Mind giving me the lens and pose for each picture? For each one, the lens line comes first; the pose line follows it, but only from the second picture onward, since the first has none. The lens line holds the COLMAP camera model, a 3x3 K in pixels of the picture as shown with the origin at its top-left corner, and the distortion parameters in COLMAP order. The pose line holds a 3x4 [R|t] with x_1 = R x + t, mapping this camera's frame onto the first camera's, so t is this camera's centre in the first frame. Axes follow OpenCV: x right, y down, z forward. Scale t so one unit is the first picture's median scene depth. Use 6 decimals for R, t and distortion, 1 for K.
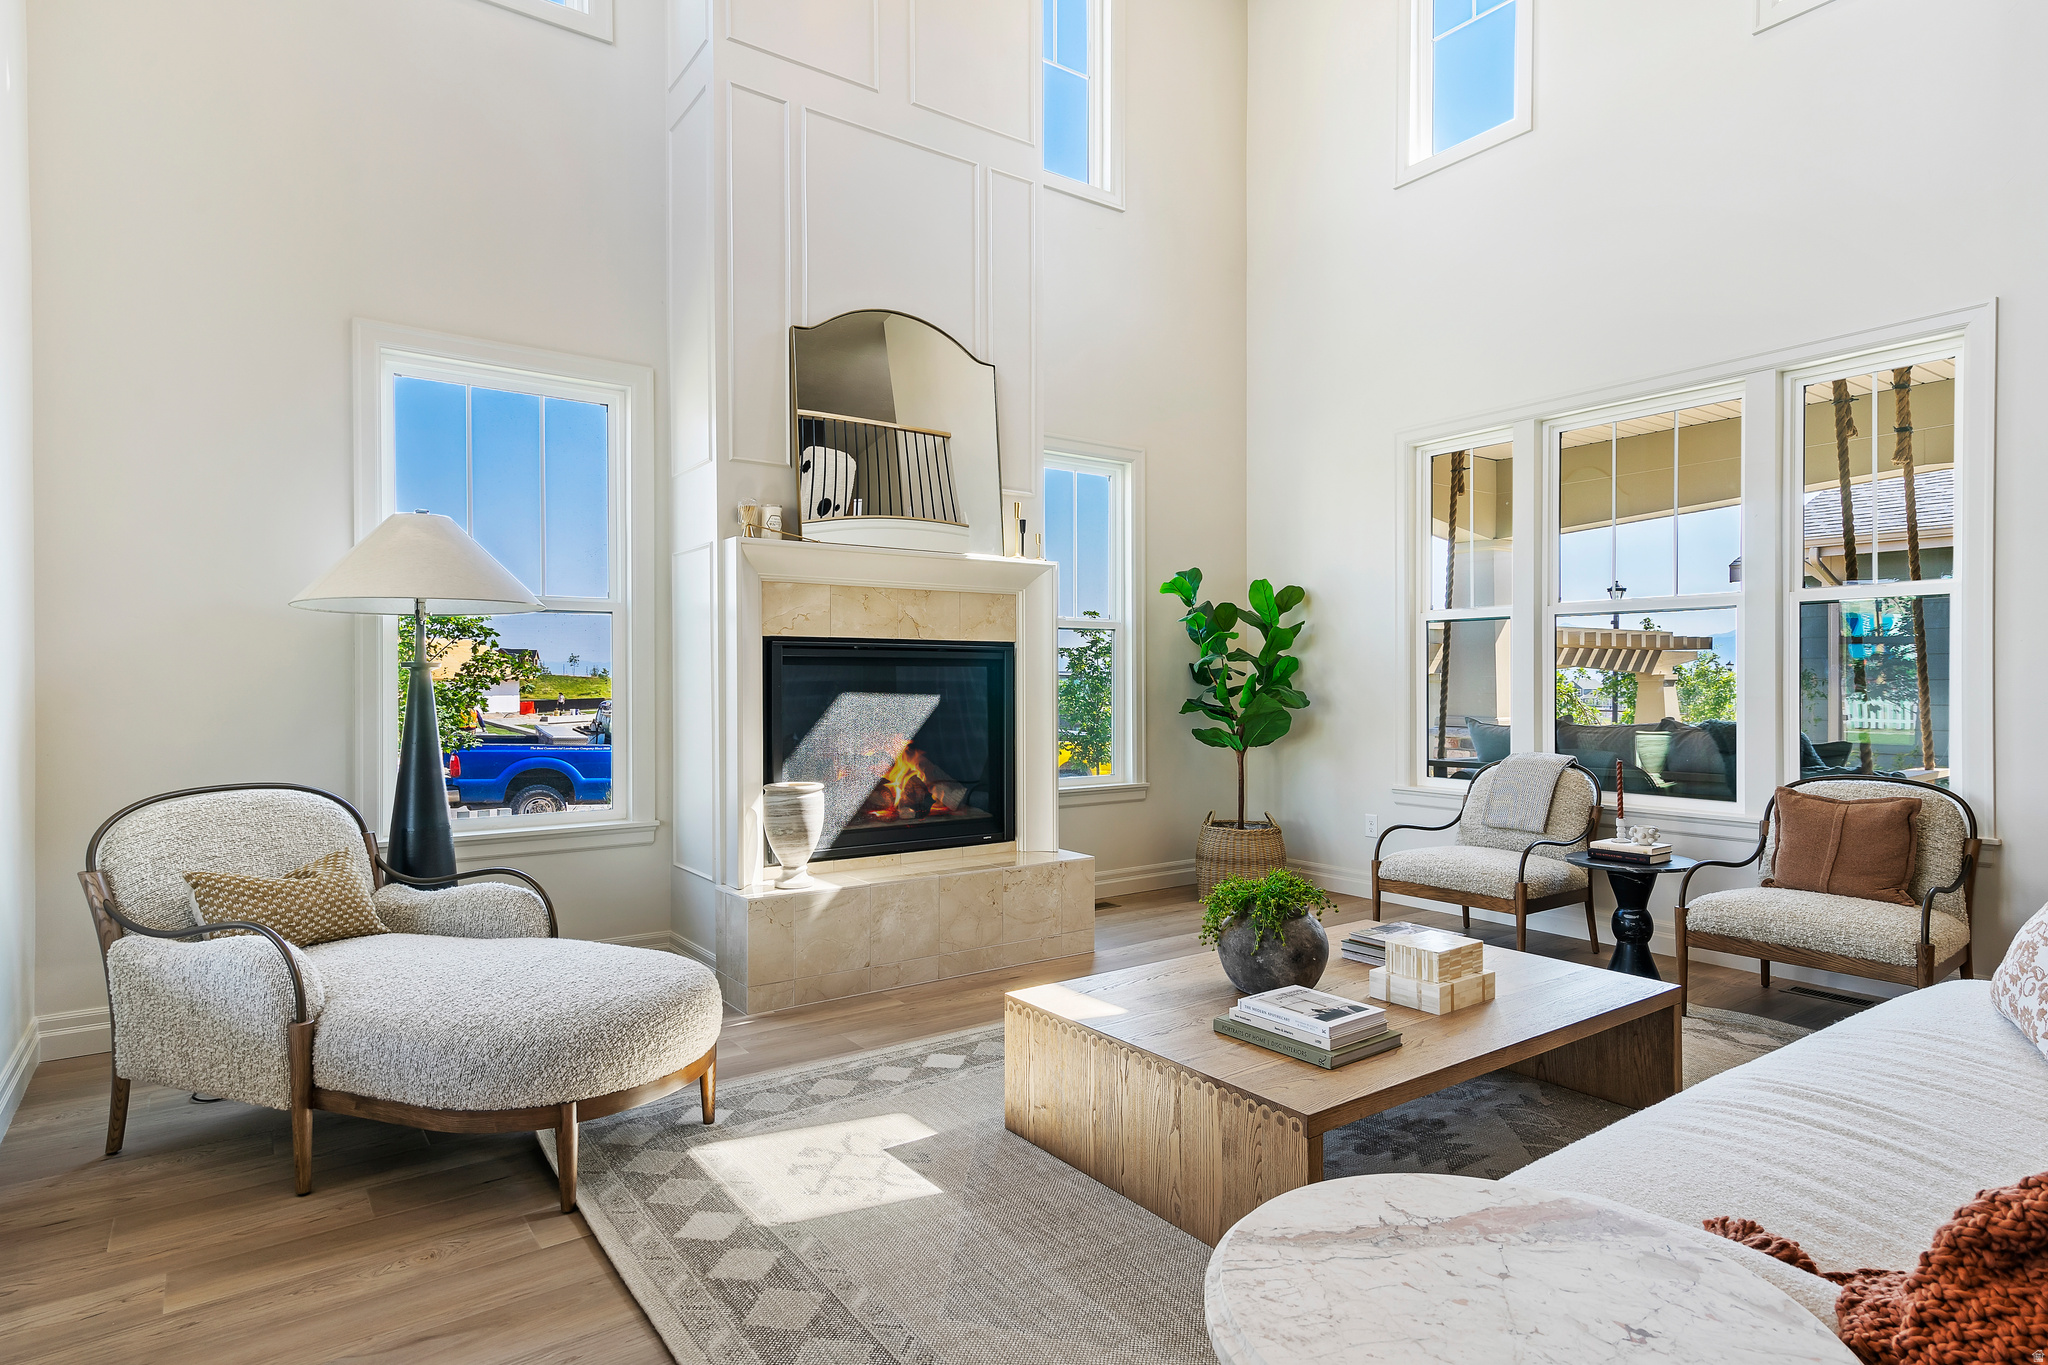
lens RADIAL K [[1100.1, 0, 1012.7], [0, 1100.1, 686.3], [0, 0, 1]] dist [0.004015, 0.001851]
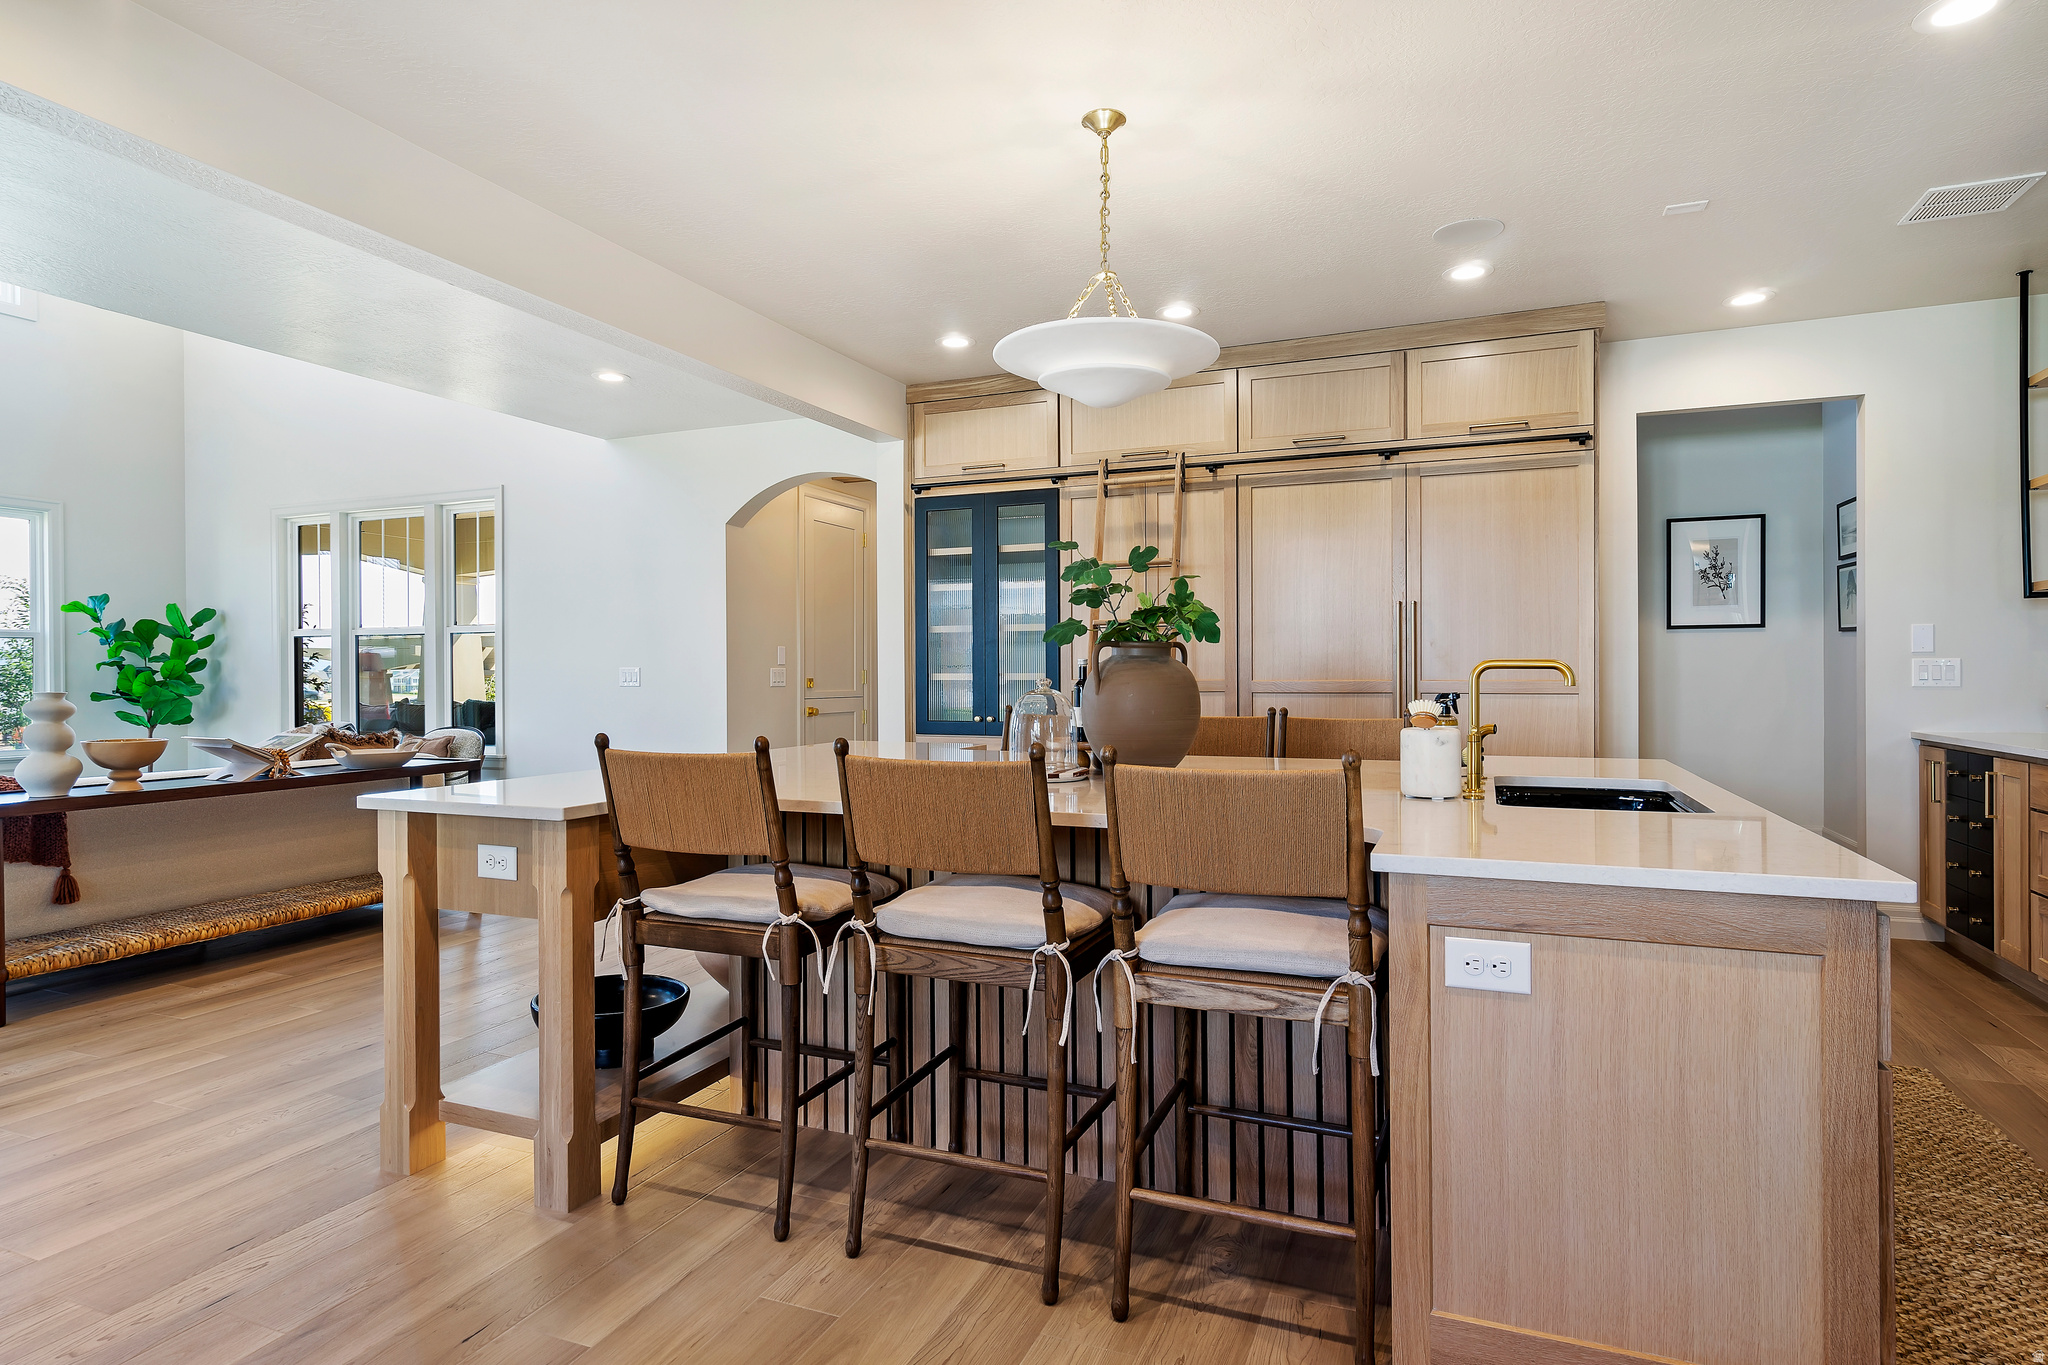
lens RADIAL K [[1100.1, 0, 992.5], [0, 1100.1, 668.2], [0, 0, 1]] dist [0.004015, 0.001851]
pose [[0.860596, 0.001179, 0.509287, 0.418153], [0.002633, 0.999974, -0.006765, -0.003560], [-0.509281, 0.007163, 0.860570, -0.735859]]
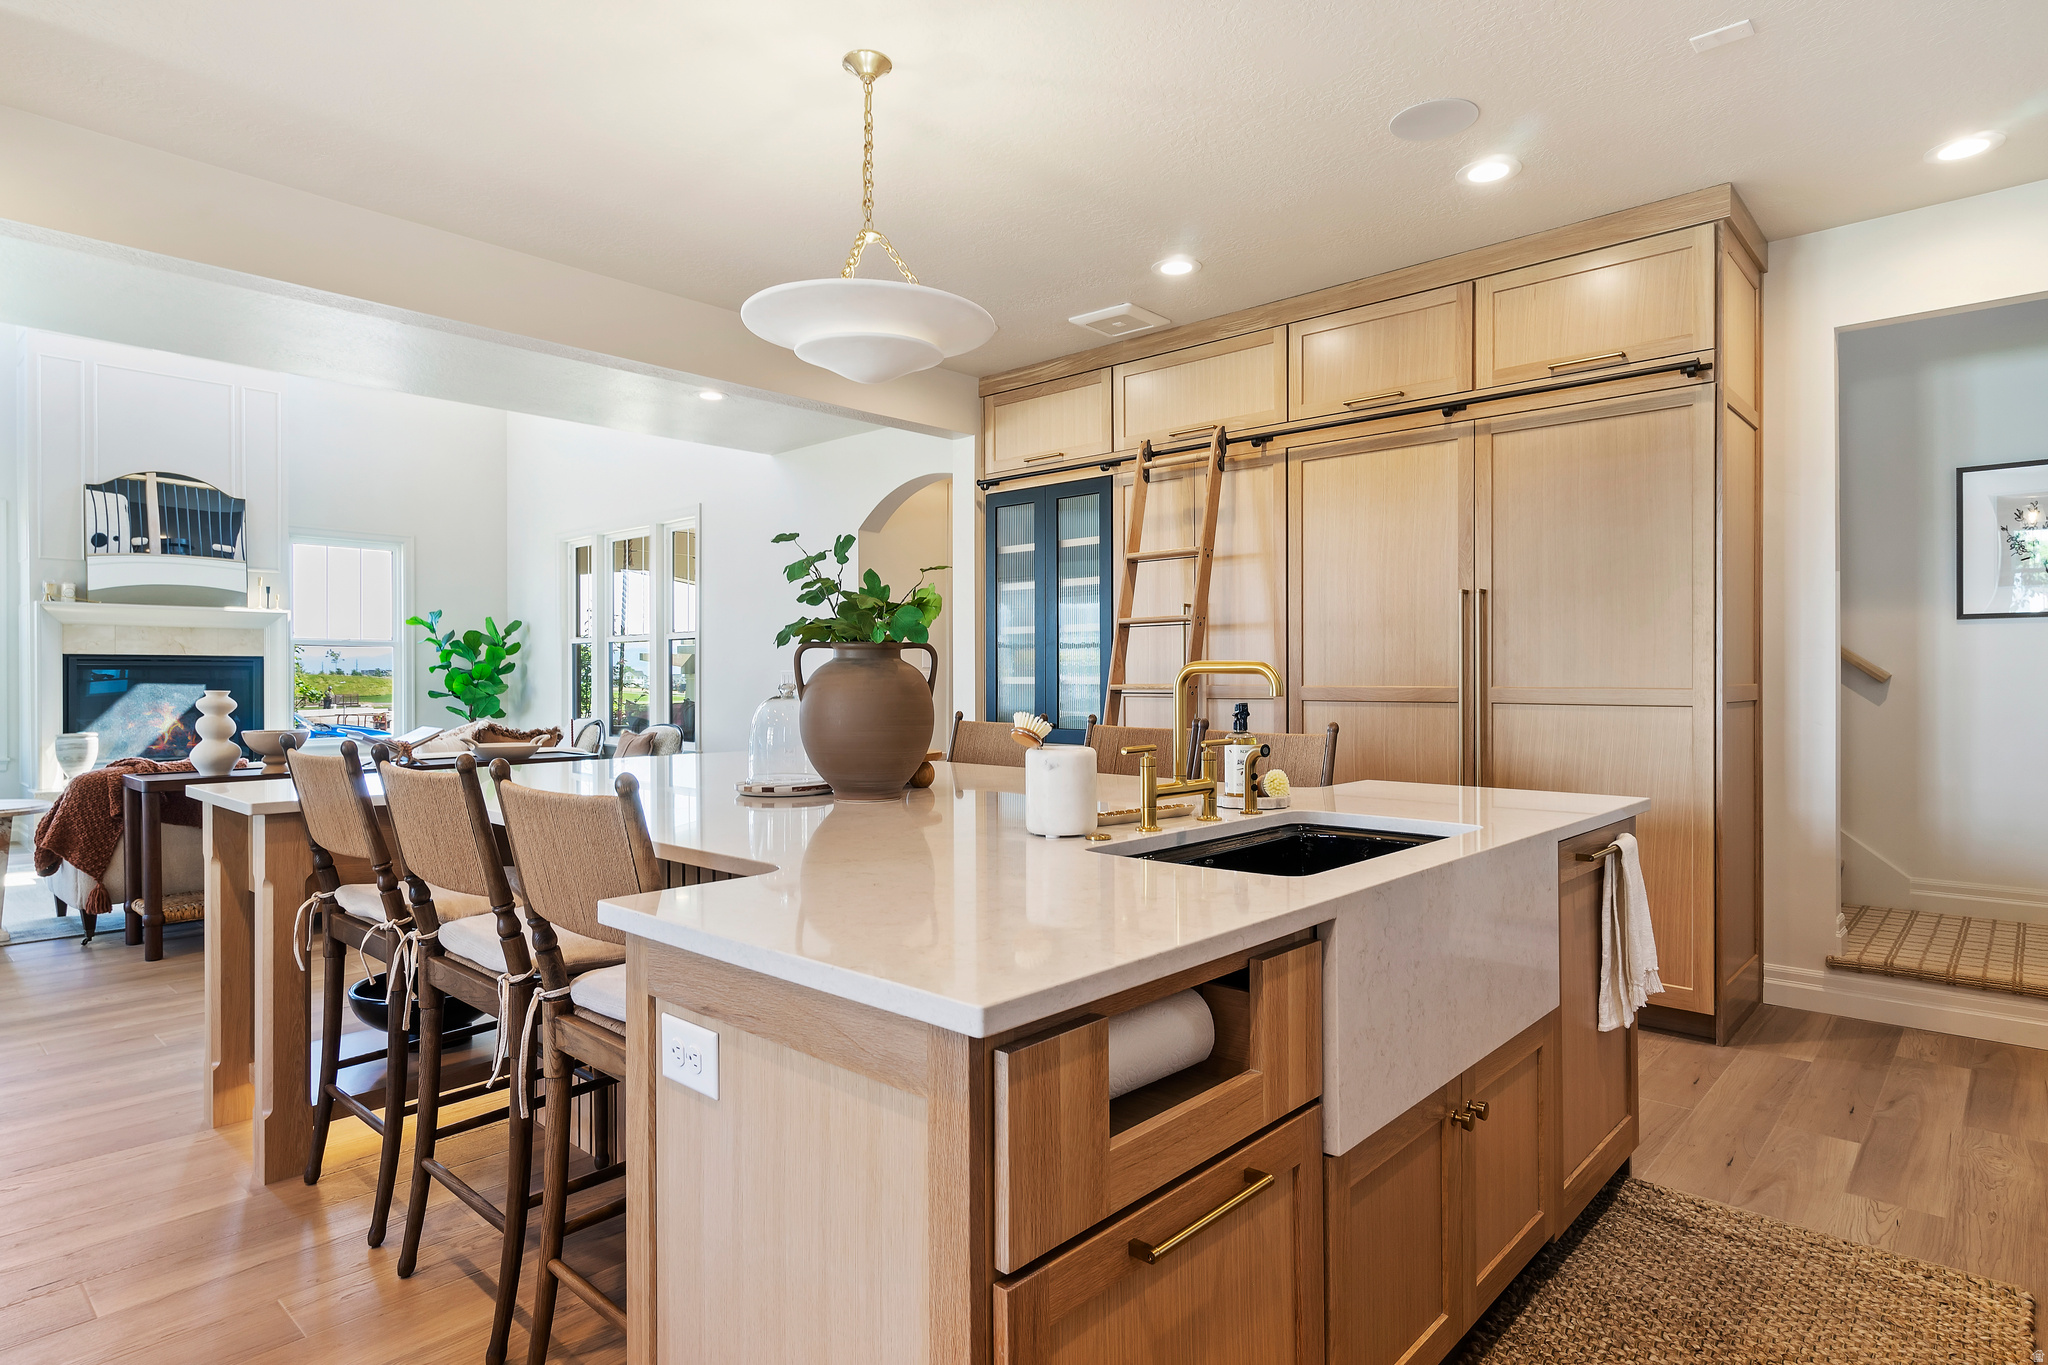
lens RADIAL K [[1100.1, 0, 996.5], [0, 1100.1, 669.6], [0, 0, 1]] dist [0.004015, 0.001851]
pose [[0.982479, 0.002188, 0.186360, 0.684794], [-0.000671, 0.999966, -0.008200, -0.004260], [-0.186372, 0.007931, 0.982447, -0.783966]]
